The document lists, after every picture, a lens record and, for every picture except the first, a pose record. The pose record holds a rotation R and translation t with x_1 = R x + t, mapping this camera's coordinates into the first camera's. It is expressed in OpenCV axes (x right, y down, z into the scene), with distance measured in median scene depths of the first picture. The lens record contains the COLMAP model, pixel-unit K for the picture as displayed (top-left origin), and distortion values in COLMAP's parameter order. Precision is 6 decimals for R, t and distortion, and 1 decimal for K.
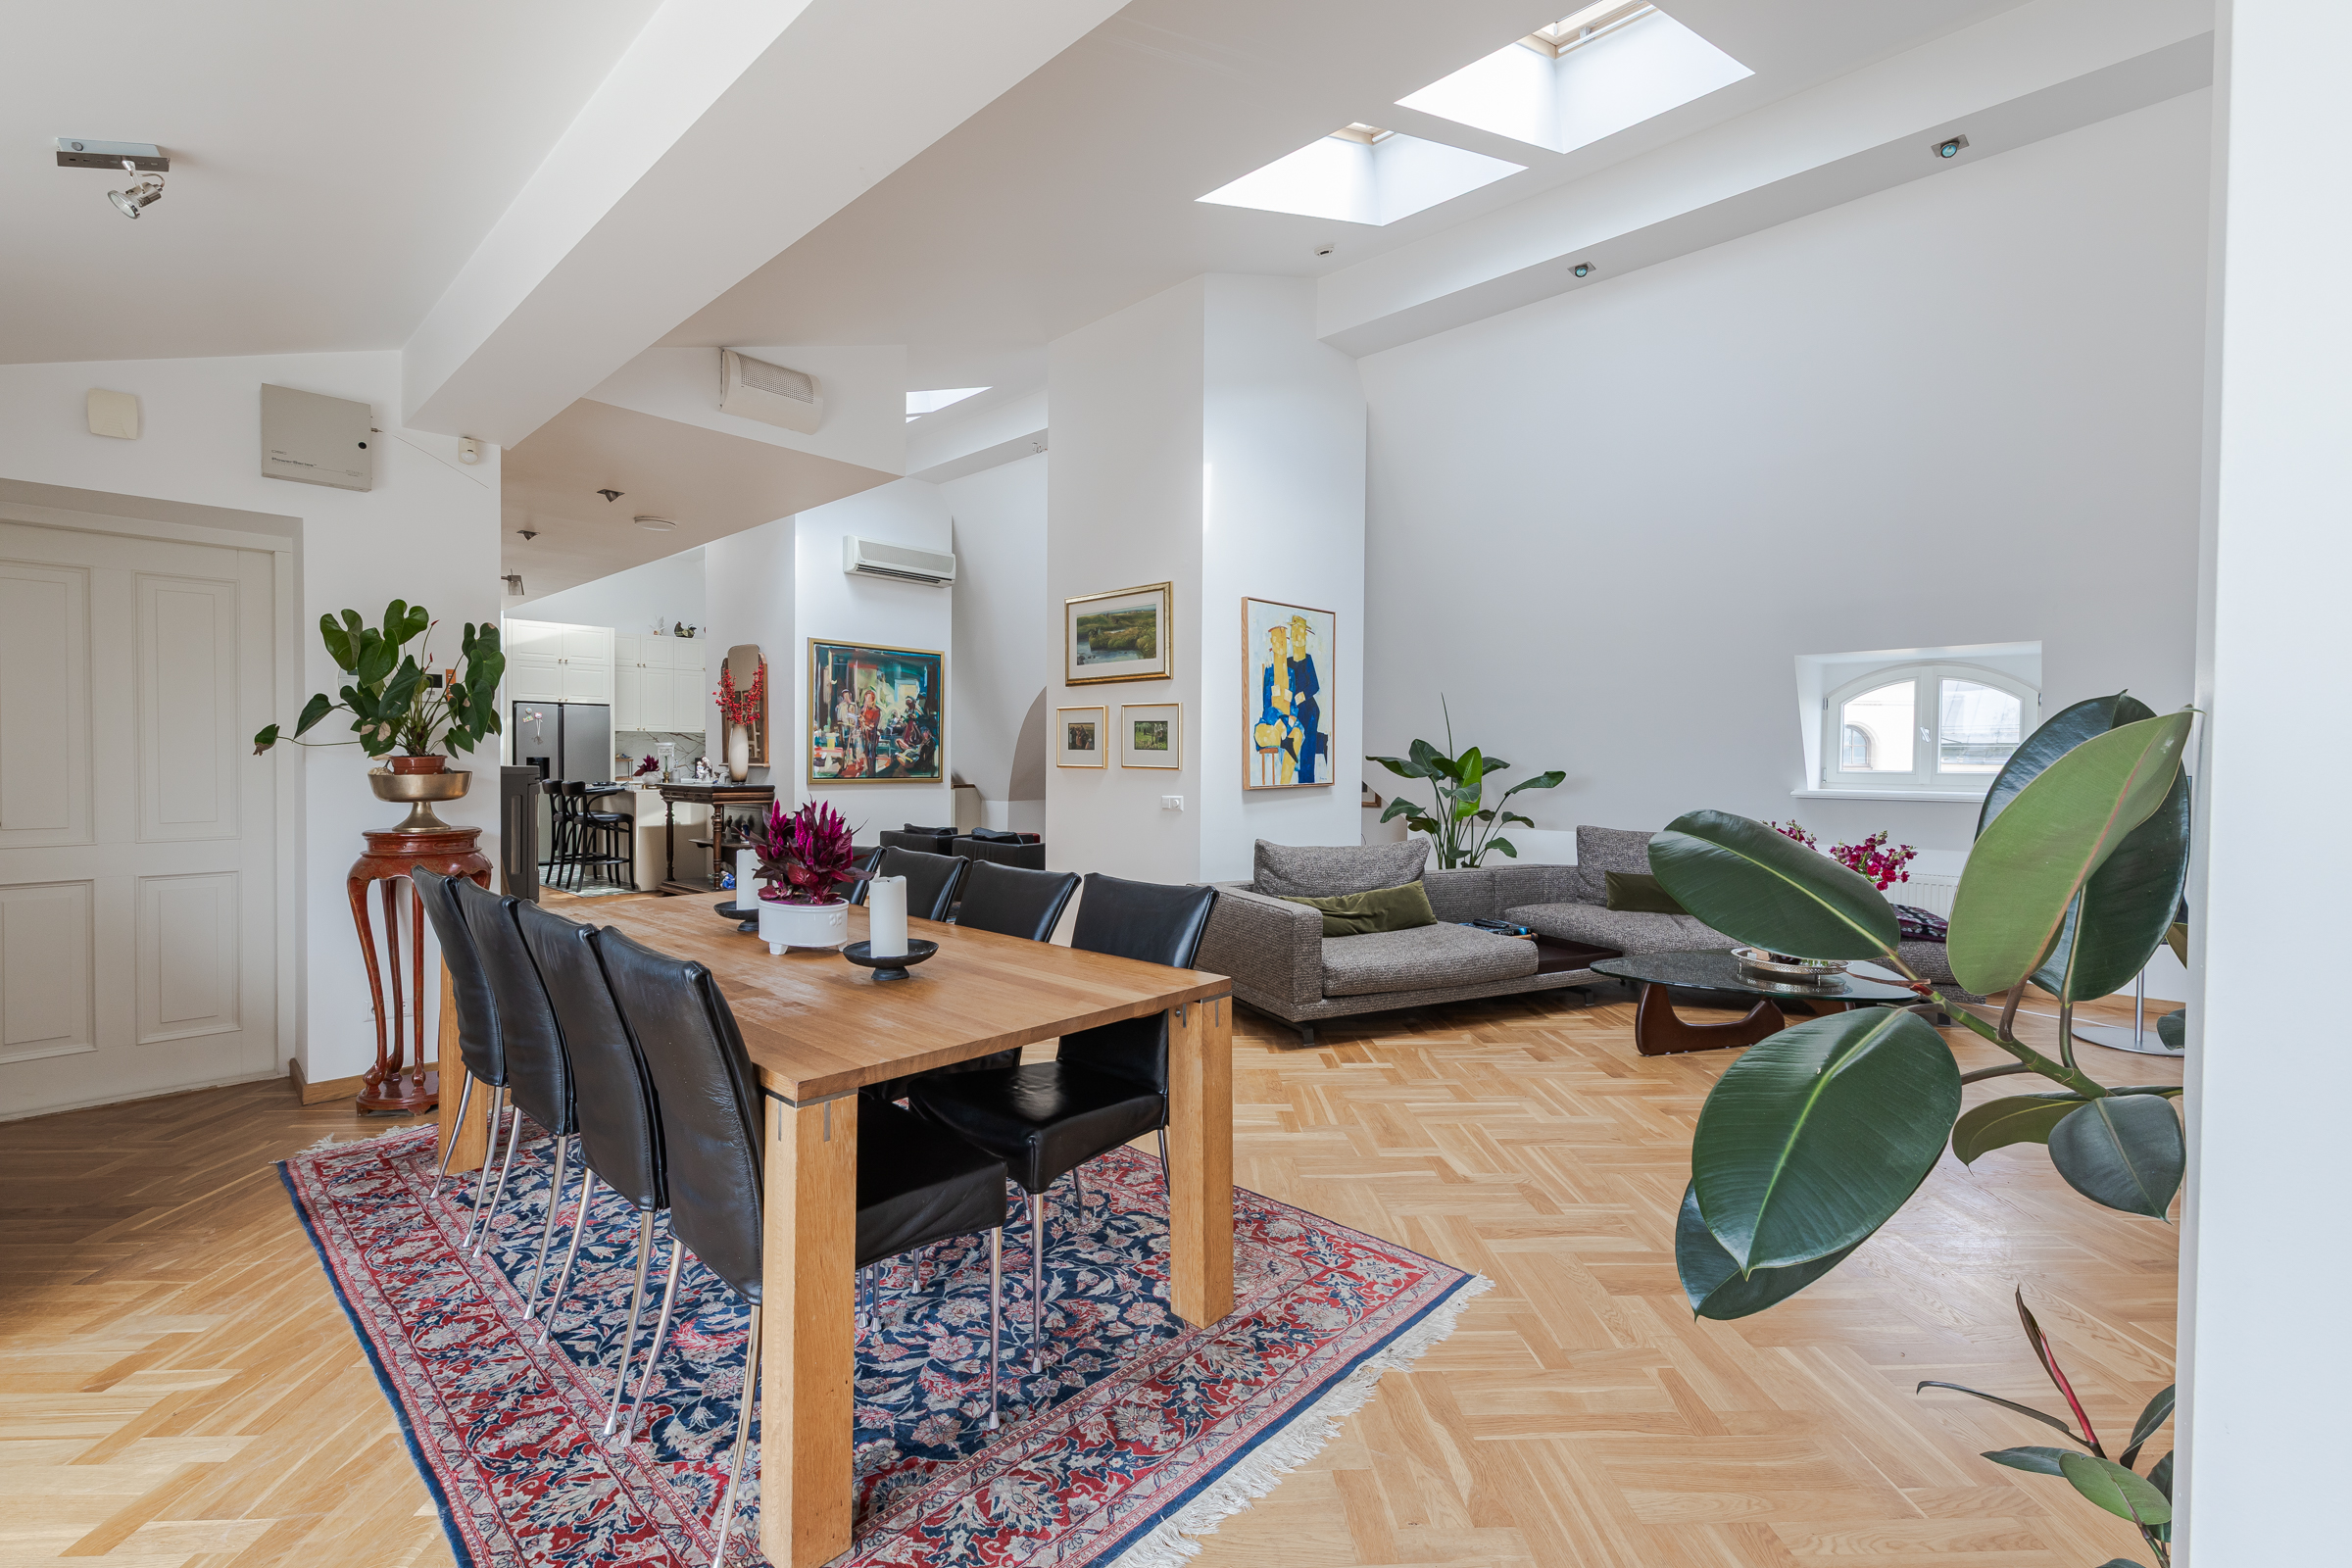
lens RADIAL K [[993.3, 0, 1166.6], [0, 993.3, 793.4], [0, 0, 1]] dist [0.002215, 0.000125]
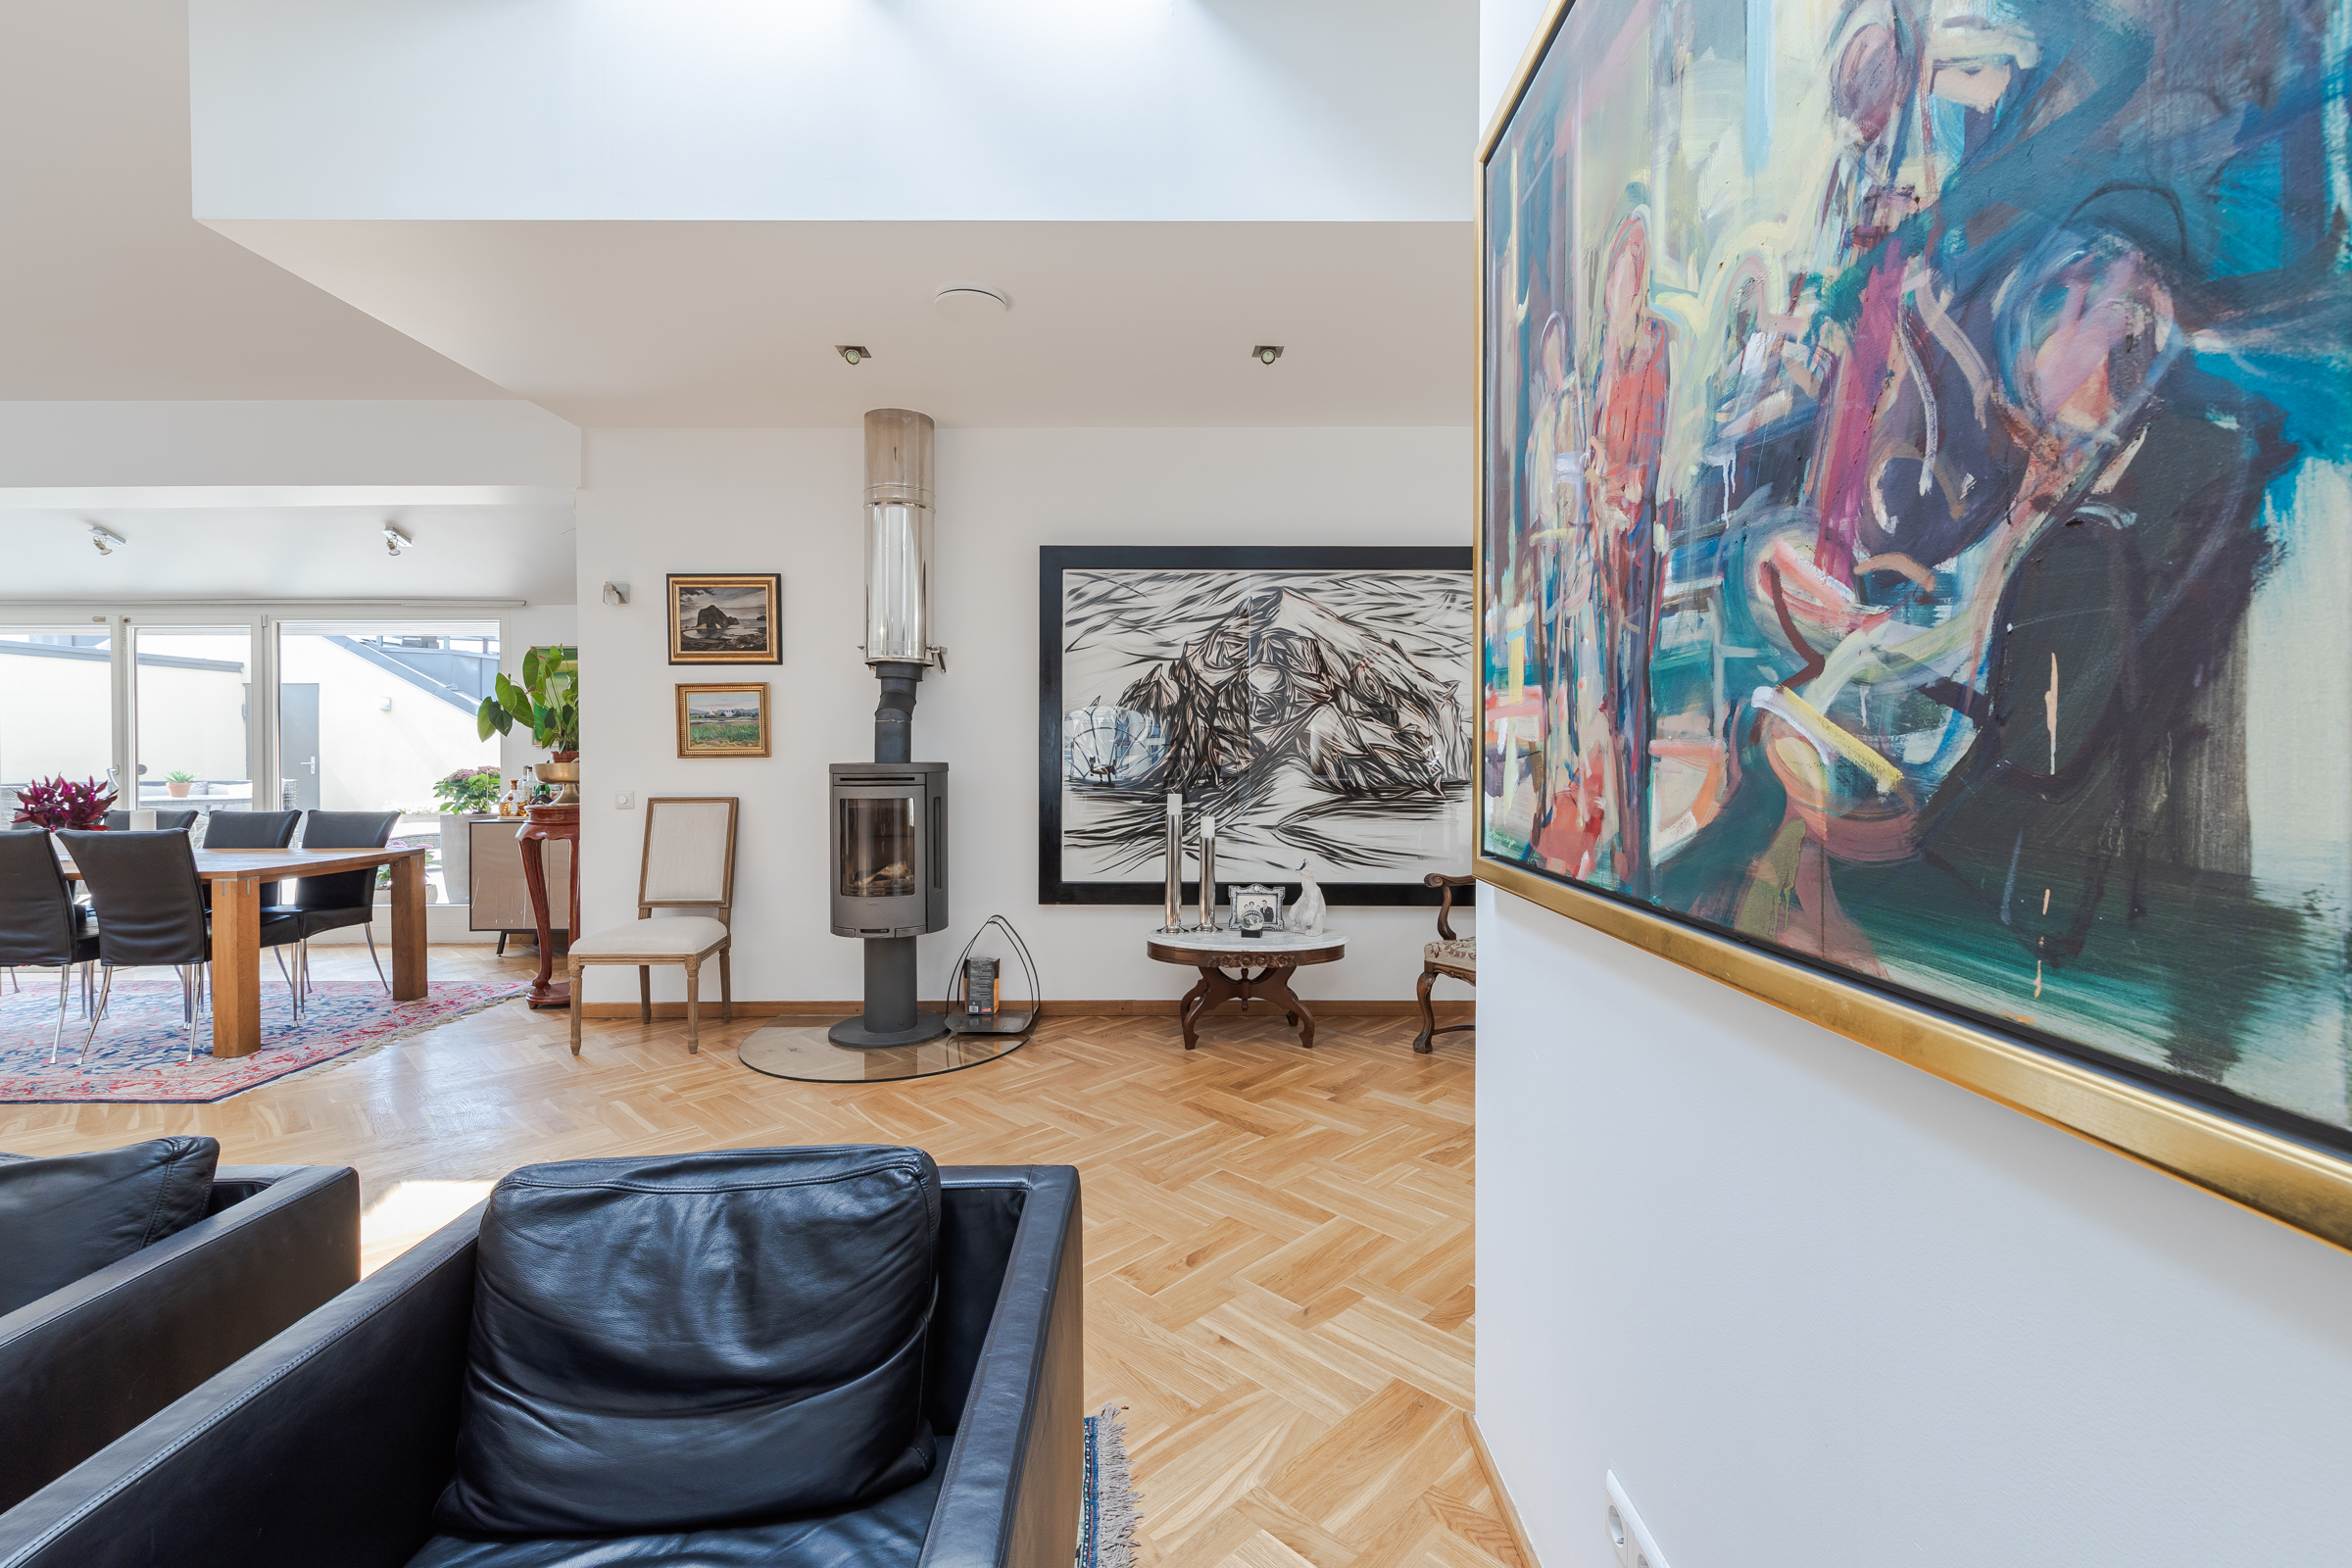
lens RADIAL K [[998.5, 0, 1168.1], [0, 998.5, 764.2], [0, 0, 1]] dist [0.000243, -0.000020]
pose [[-0.728119, 0.002184, -0.685447, -0.250618], [-0.027762, 0.999080, 0.032674, -0.054246], [0.684888, 0.042820, -0.727389, 1.590292]]
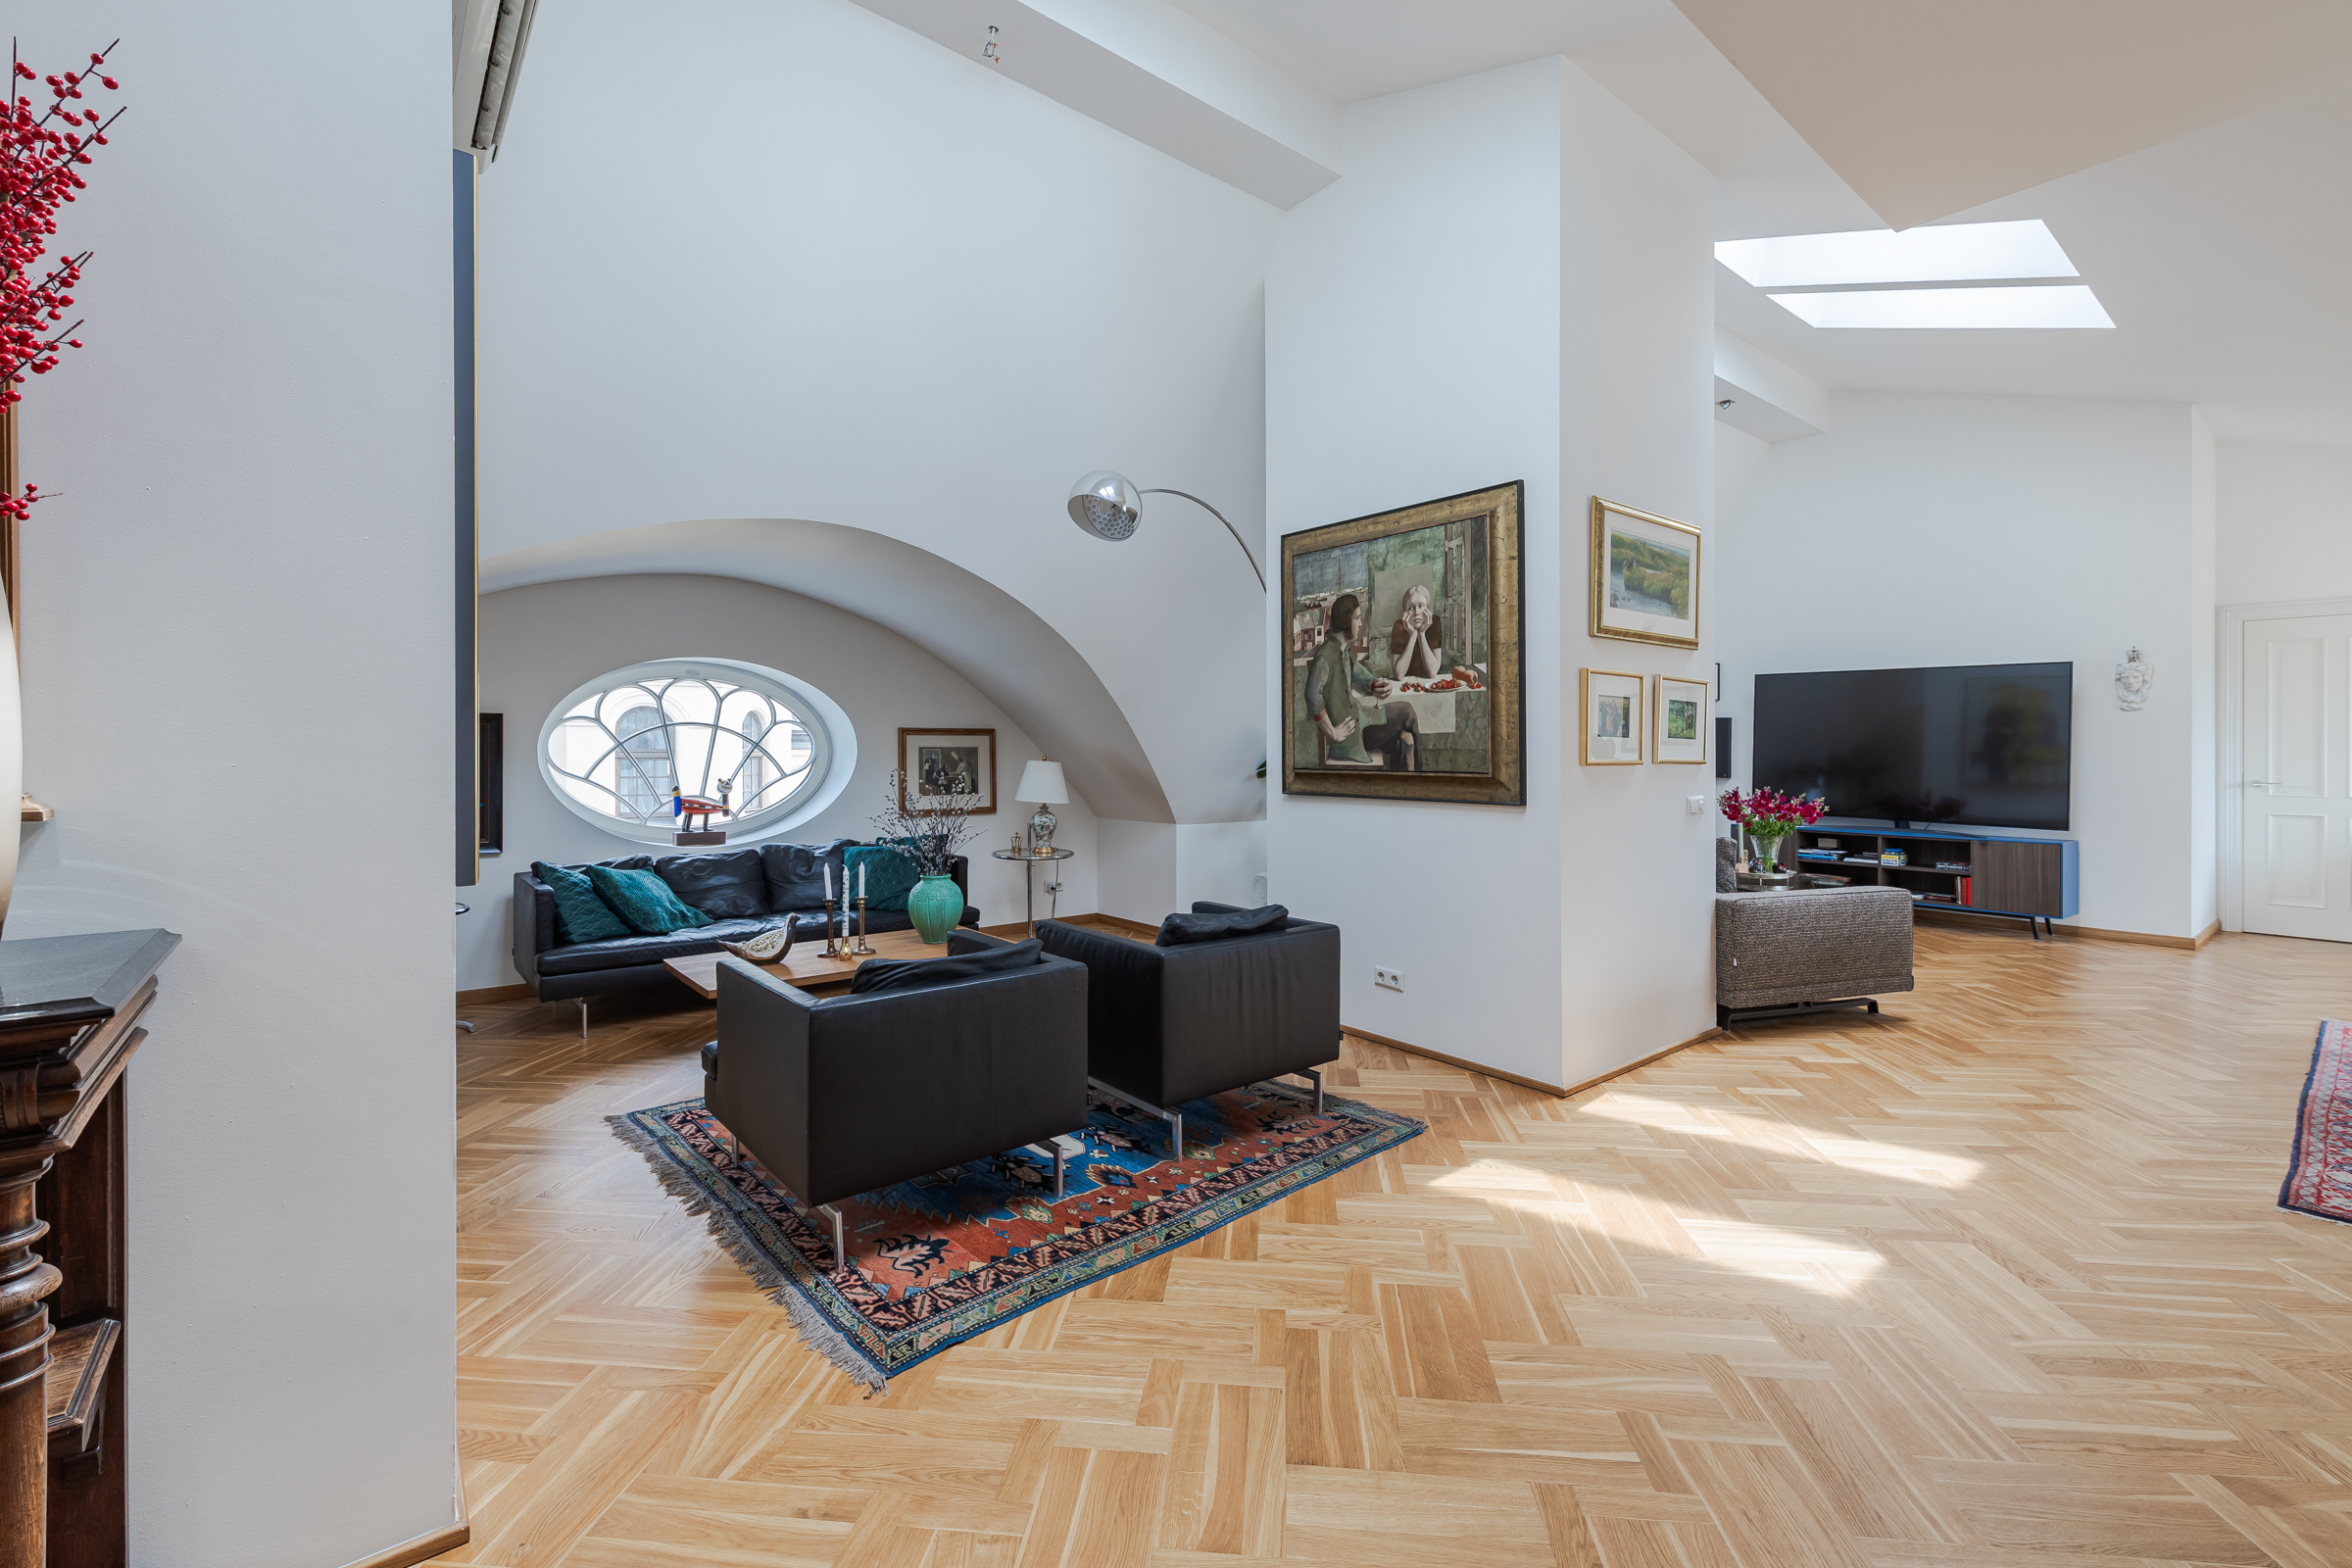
lens RADIAL K [[1009.1, 0, 1179.4], [0, 1009.1, 747.1], [0, 0, 1]] dist [0.002718, 0.000450]
pose [[0.132371, -0.004629, 0.991189, -0.783471], [0.033825, 0.999428, 0.000151, -0.046902], [-0.990623, 0.033507, 0.132452, 1.196602]]
